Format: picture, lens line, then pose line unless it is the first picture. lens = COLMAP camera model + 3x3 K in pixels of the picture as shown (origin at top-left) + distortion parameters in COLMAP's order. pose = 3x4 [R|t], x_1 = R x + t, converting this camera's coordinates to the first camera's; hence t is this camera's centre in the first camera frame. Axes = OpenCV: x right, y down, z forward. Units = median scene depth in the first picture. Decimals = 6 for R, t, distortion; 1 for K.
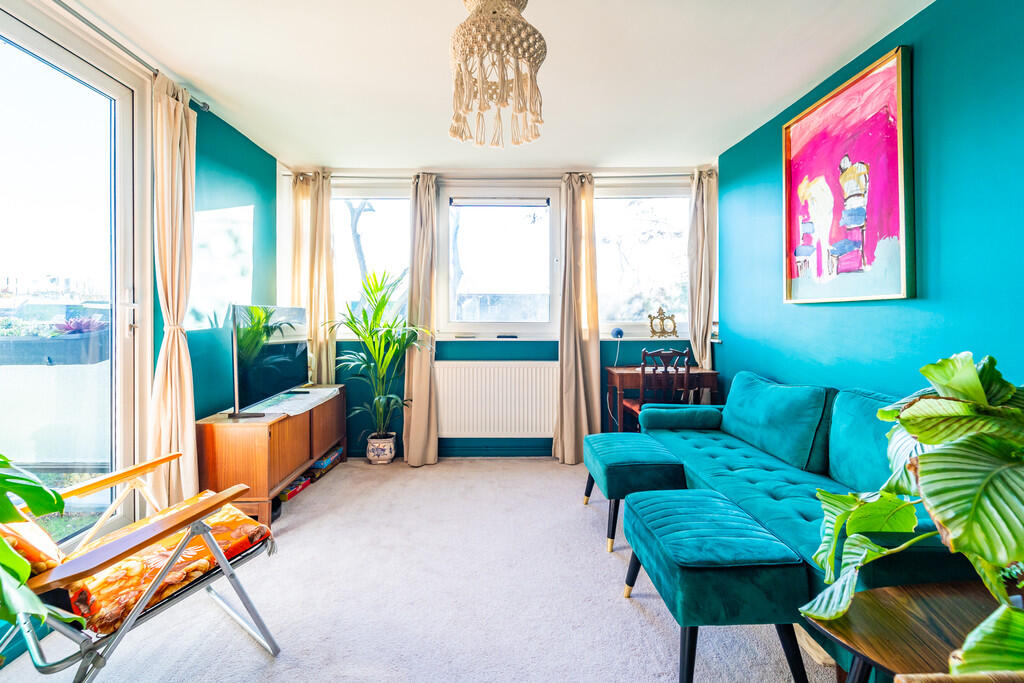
lens RADIAL K [[419.8, 0, 499.3], [0, 419.8, 311.0], [0, 0, 1]] dist [0.008423, -0.000106]
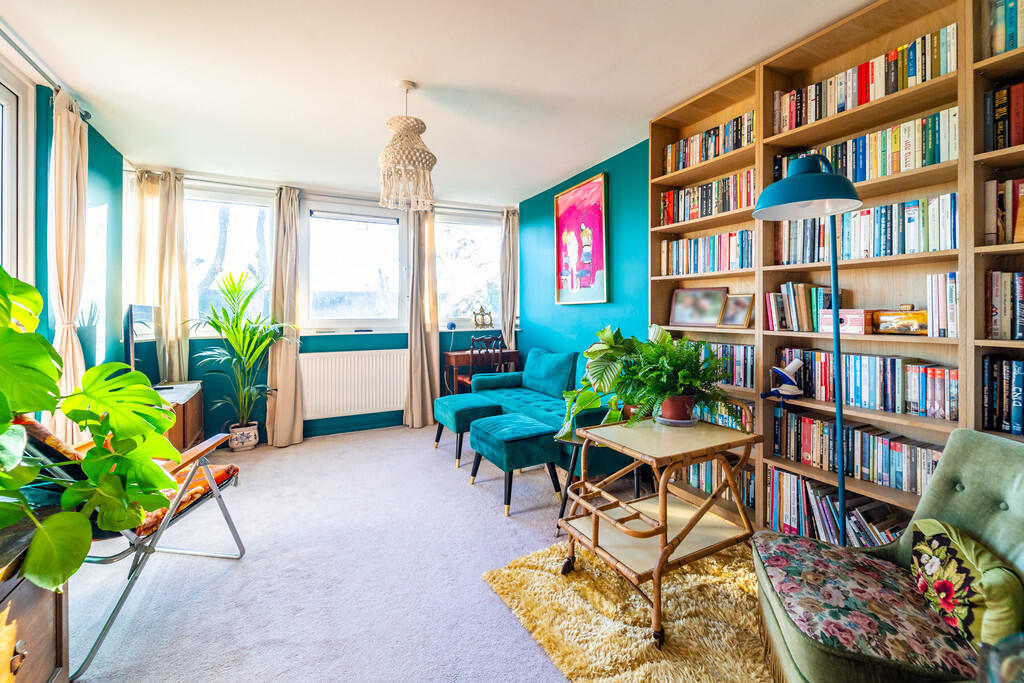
lens RADIAL K [[419.8, 0, 499.3], [0, 419.8, 311.0], [0, 0, 1]] dist [0.008423, -0.000106]
pose [[0.904838, -0.003889, 0.425737, -0.163360], [0.001841, 0.999985, 0.005220, -0.001027], [-0.425751, -0.003940, 0.904832, -0.289320]]
